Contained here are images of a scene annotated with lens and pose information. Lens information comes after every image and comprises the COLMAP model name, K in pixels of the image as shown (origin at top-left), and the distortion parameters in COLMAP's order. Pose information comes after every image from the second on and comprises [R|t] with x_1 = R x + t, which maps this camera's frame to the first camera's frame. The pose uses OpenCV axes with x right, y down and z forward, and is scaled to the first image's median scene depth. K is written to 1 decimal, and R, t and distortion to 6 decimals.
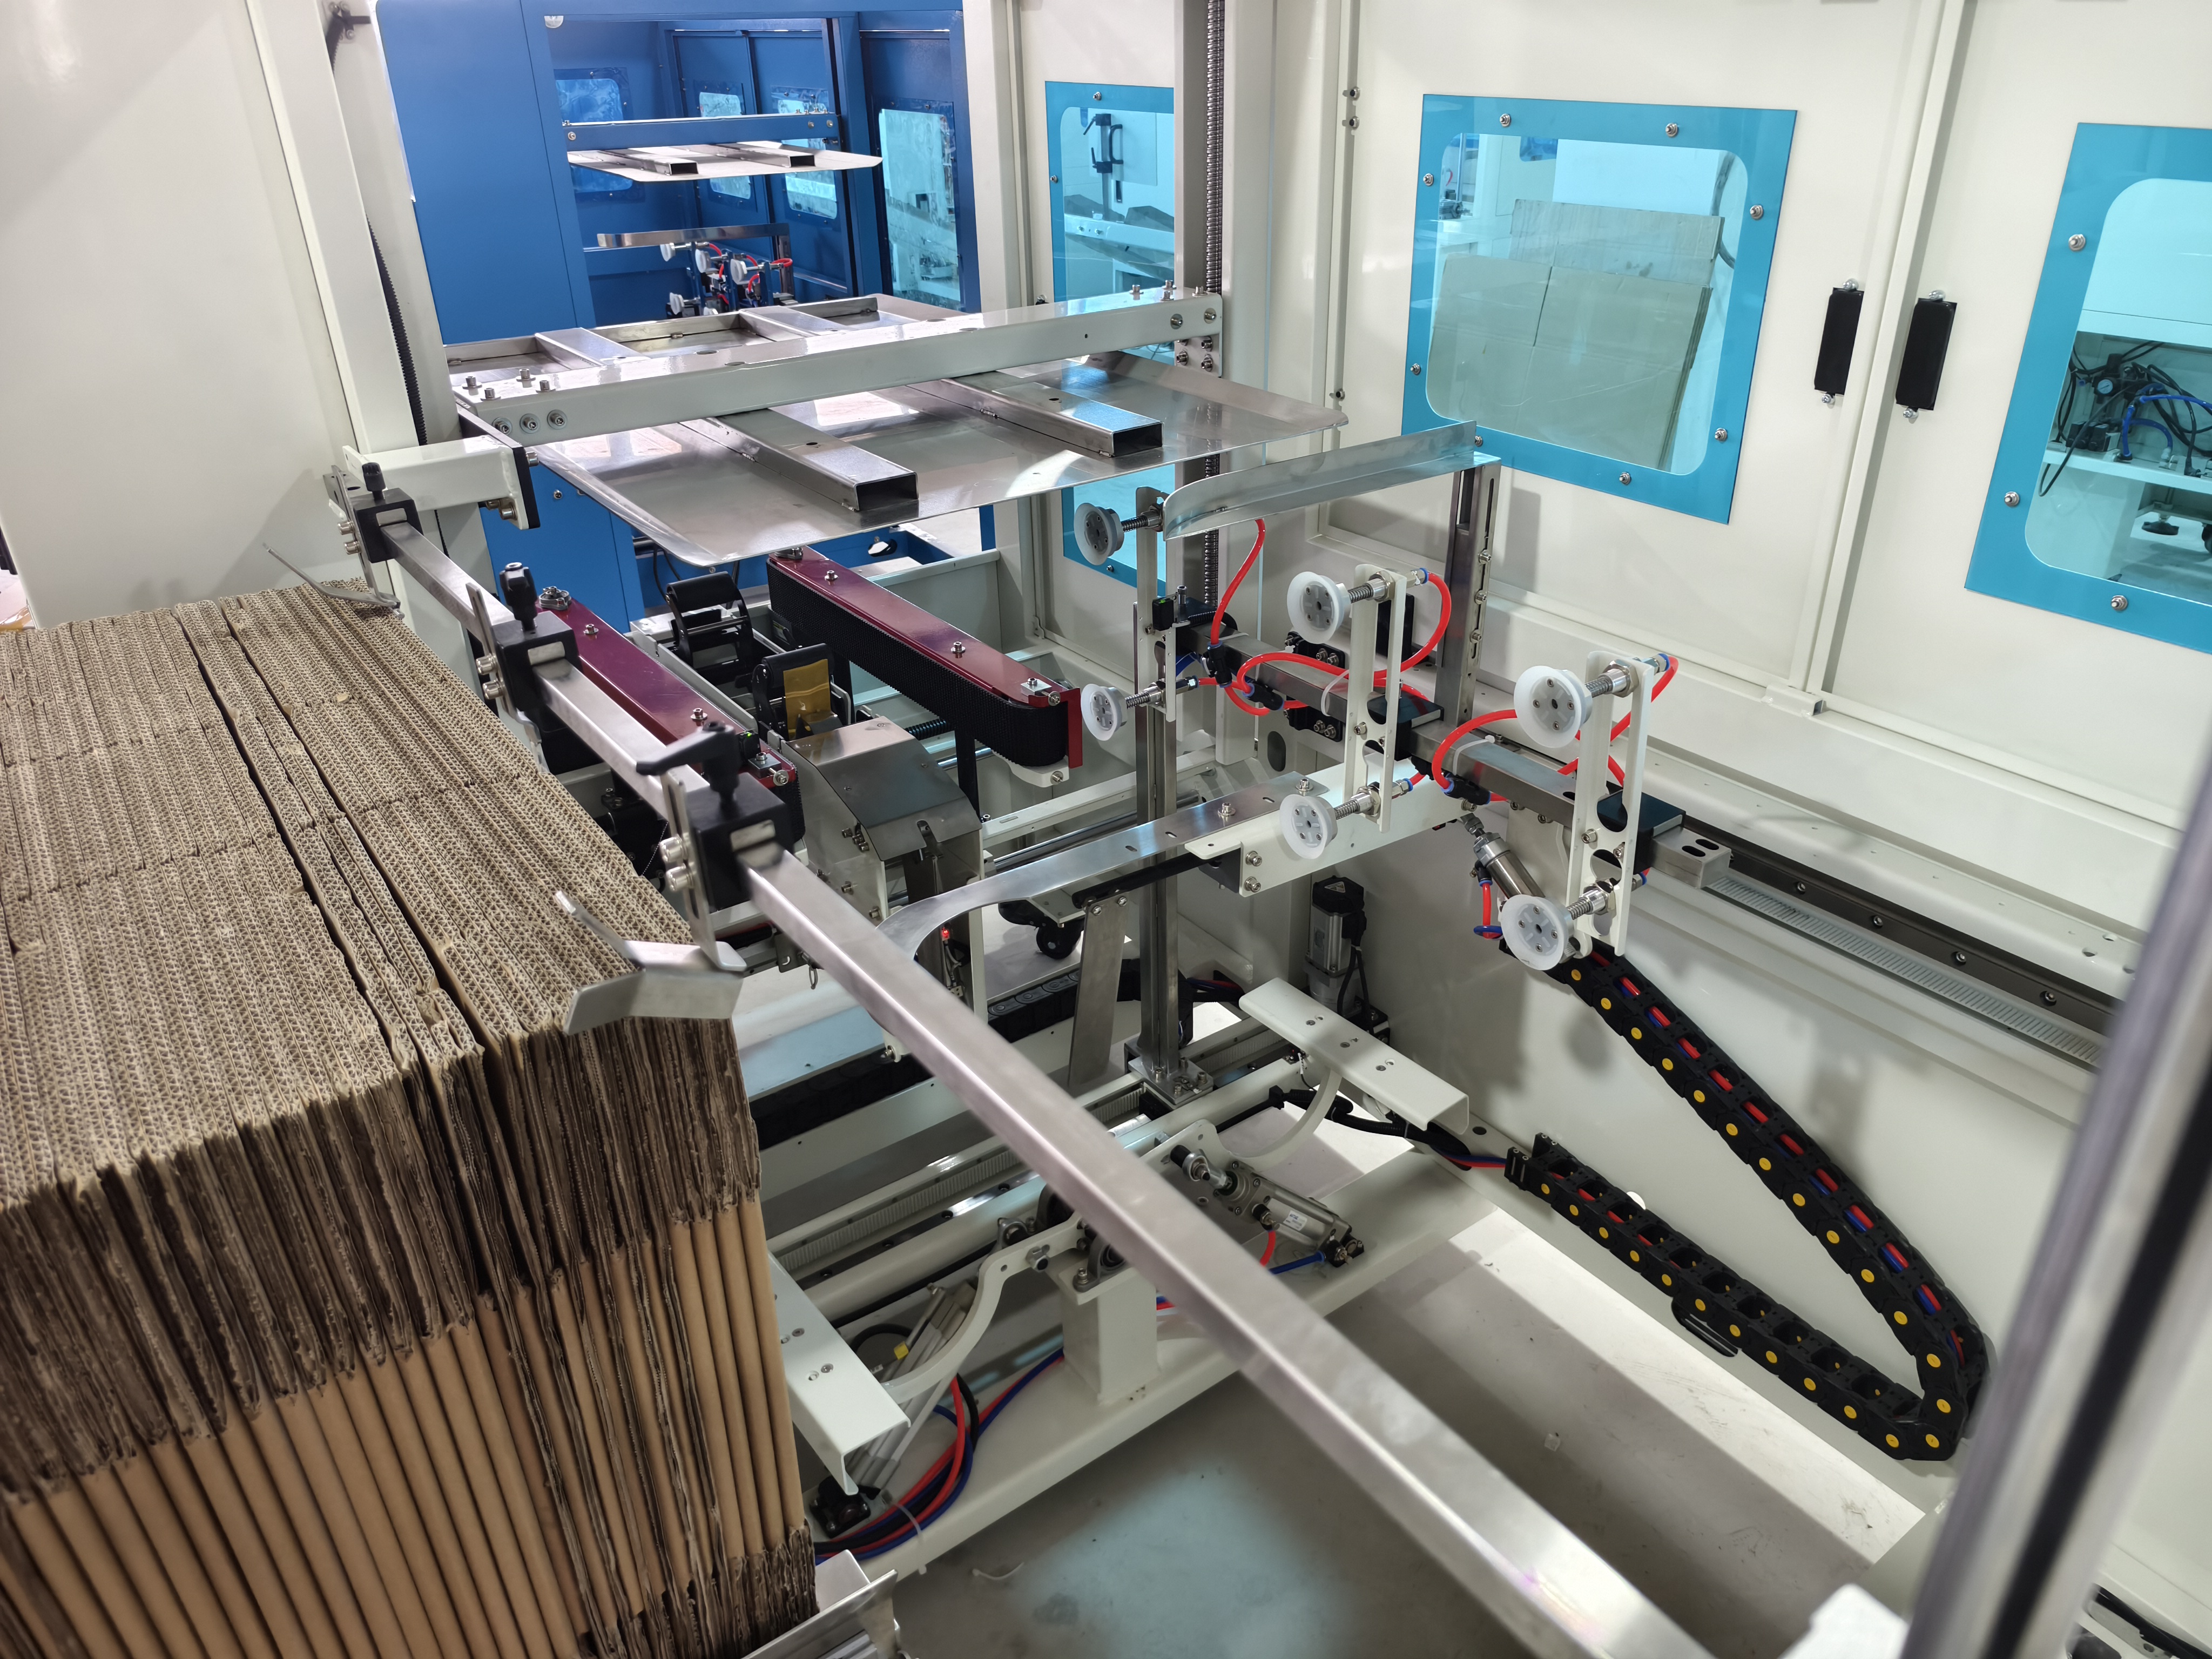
lens RADIAL K [[1566.8, 0, 1128.4], [0, 1566.8, 835.7], [0, 0, 1]] dist [0.005395, -0.004027]
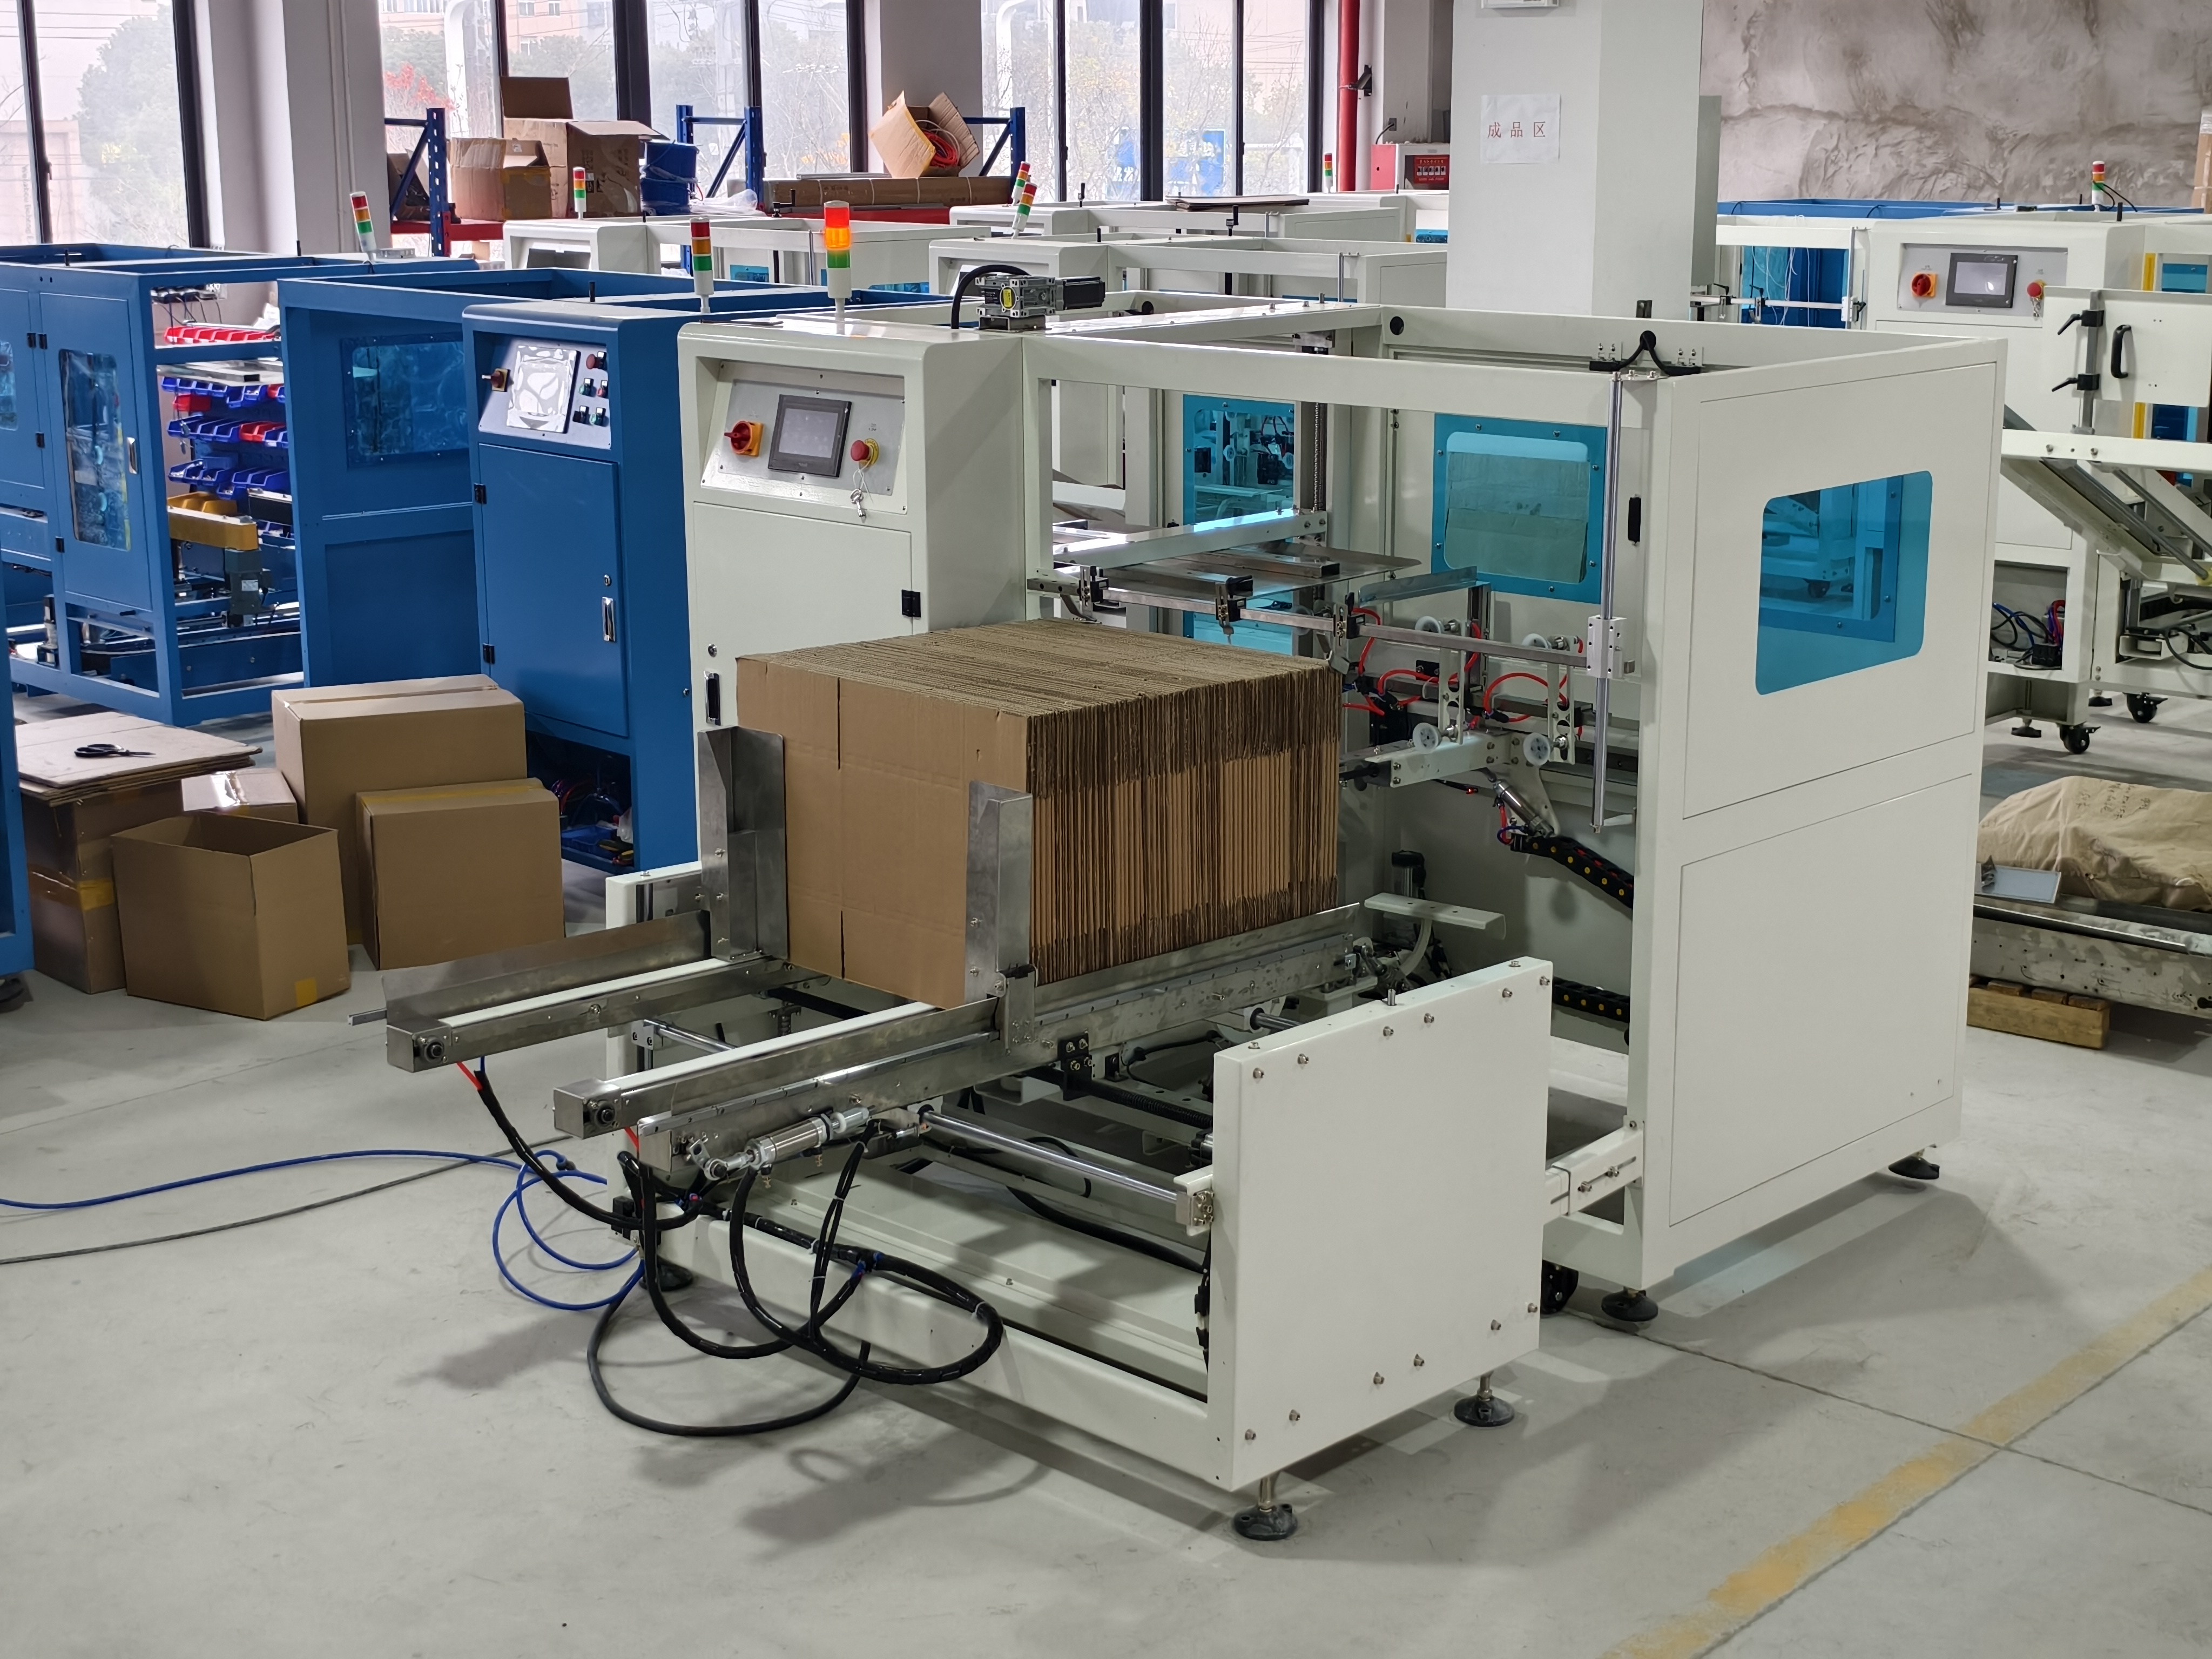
lens RADIAL K [[3115.9, 0, 1106.0], [0, 3115.9, 829.5], [0, 0, 1]] dist [0.177675, -0.729904]
pose [[0.984302, -0.029591, 0.173992, -0.963528], [0.072972, 0.965867, -0.248547, 1.033688], [-0.160698, 0.257342, 0.952865, -2.681890]]
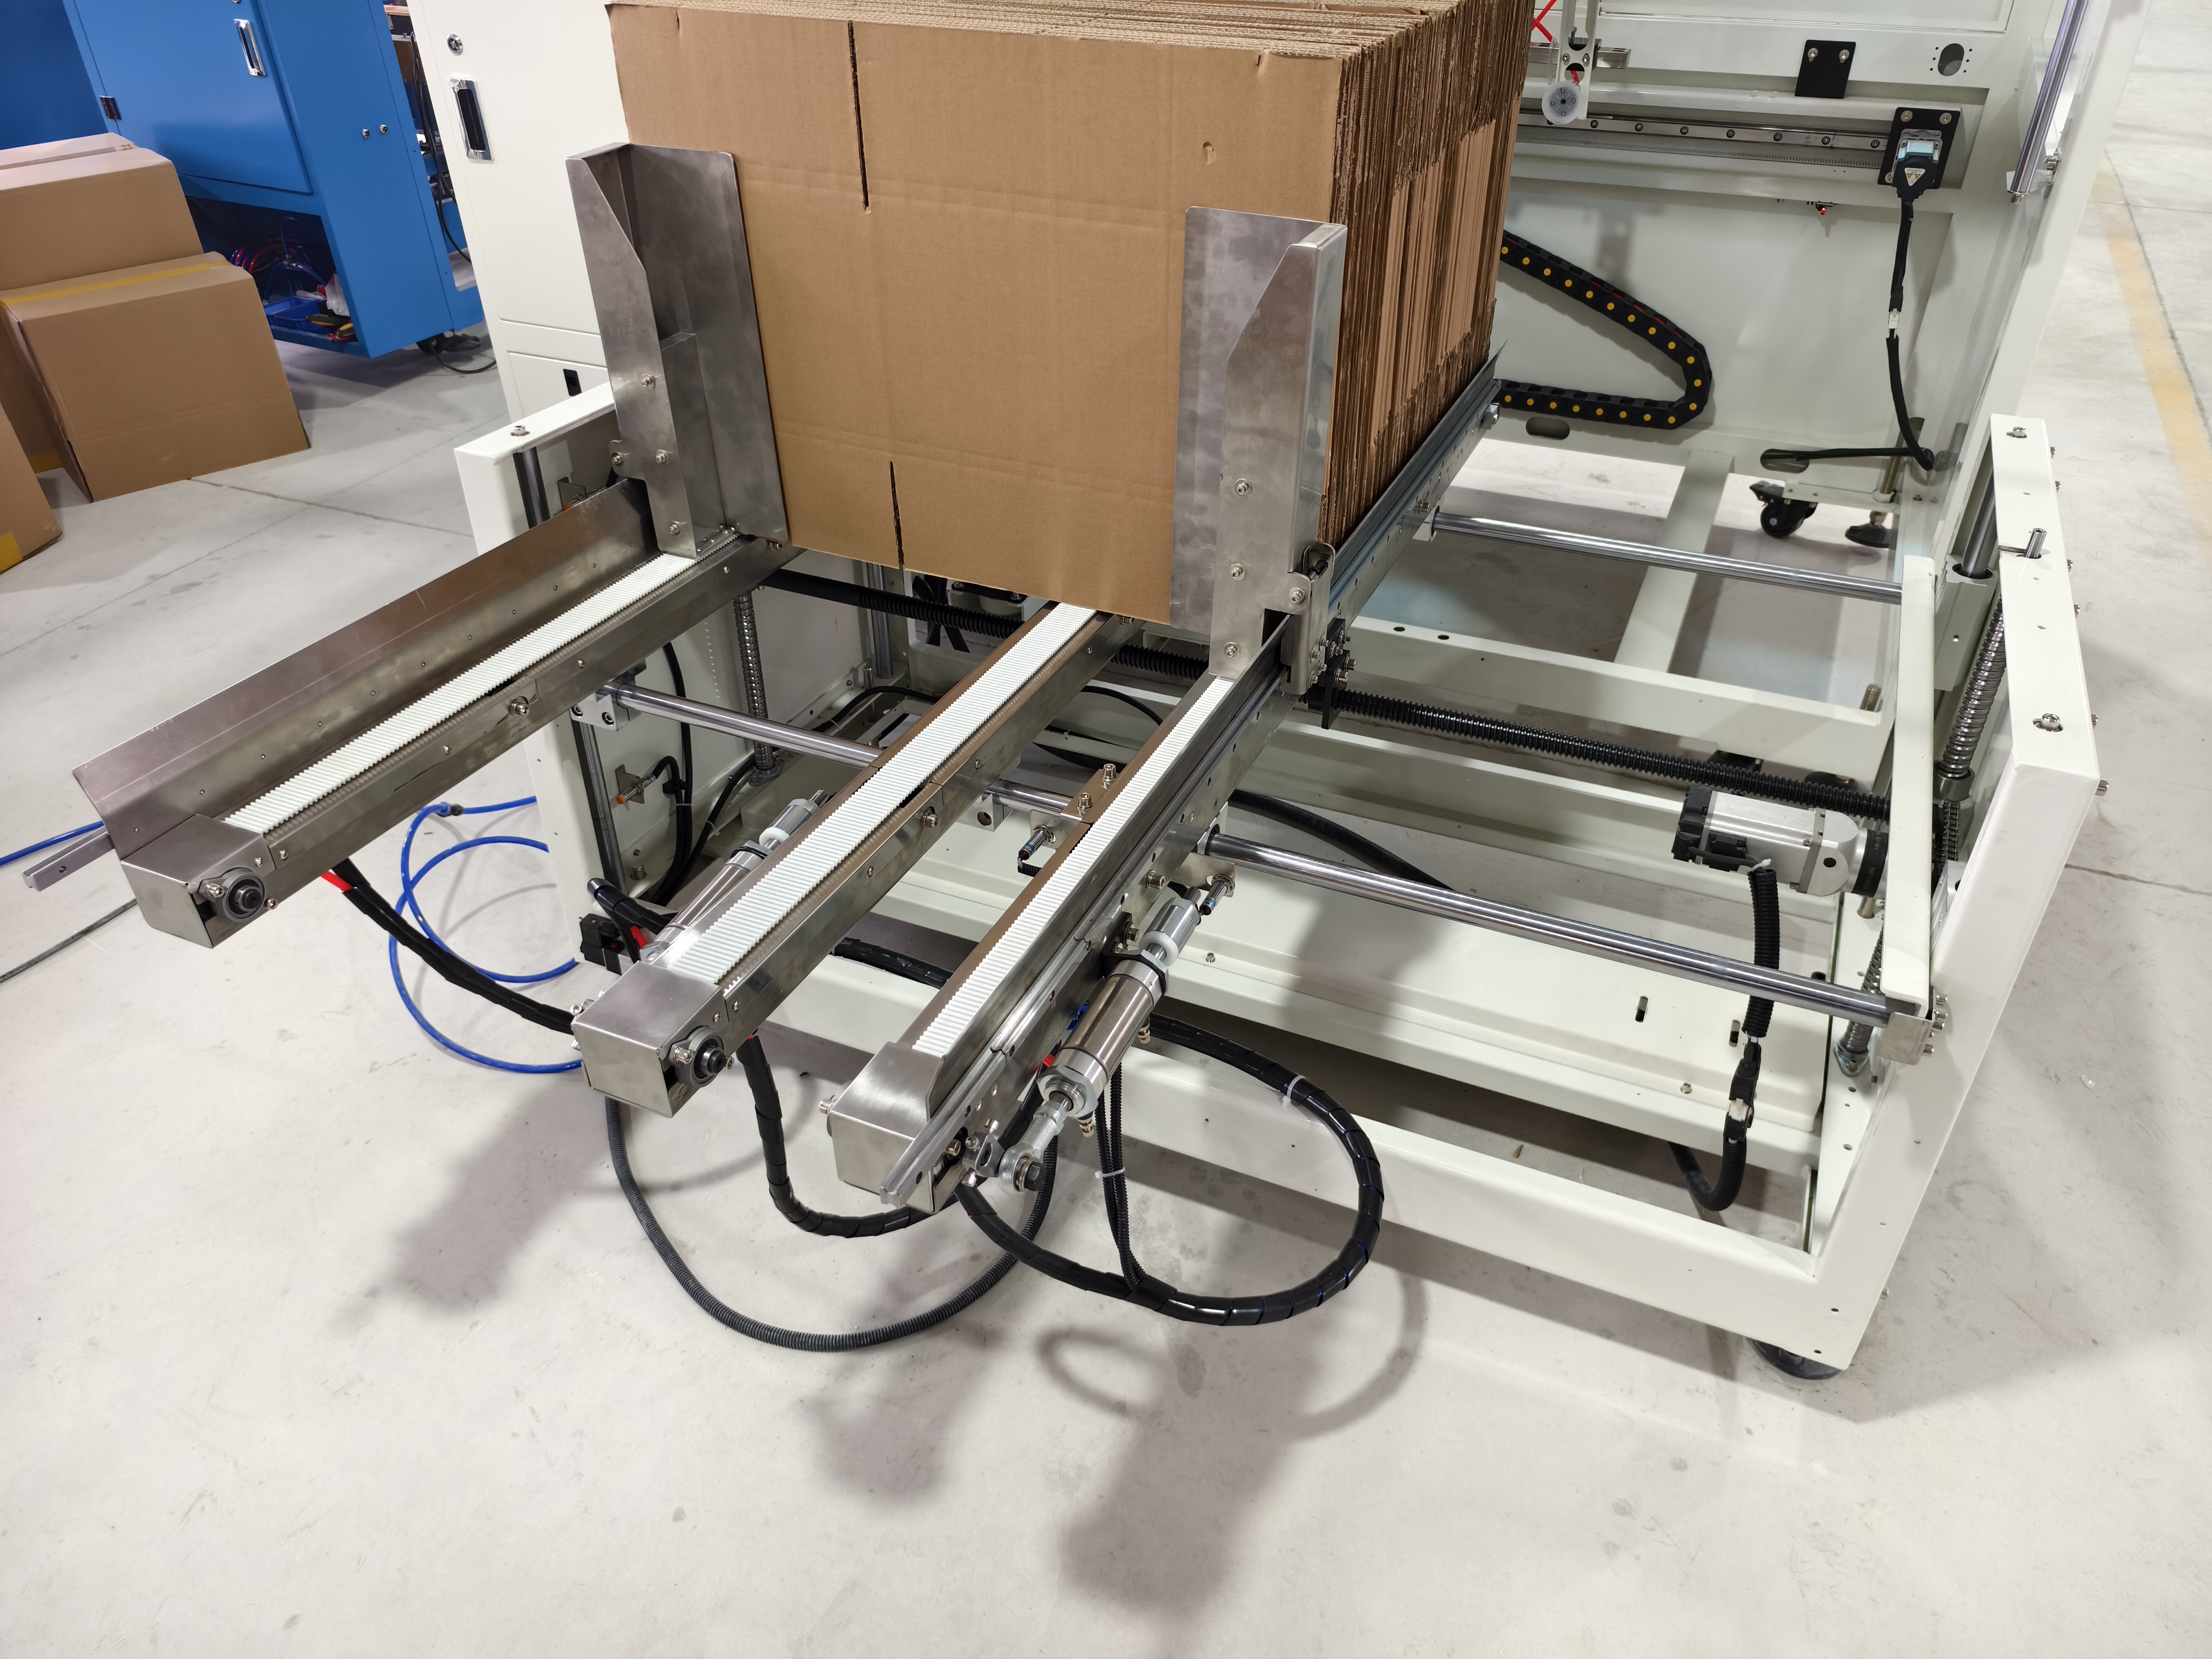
lens RADIAL K [[1566.8, 0, 1128.4], [0, 1566.8, 835.7], [0, 0, 1]] dist [0.005395, -0.004027]
pose [[0.865759, -0.286122, 0.410604, -1.015306], [0.233950, 0.956669, 0.173354, 0.371576], [-0.442413, -0.054022, 0.895183, -0.460466]]
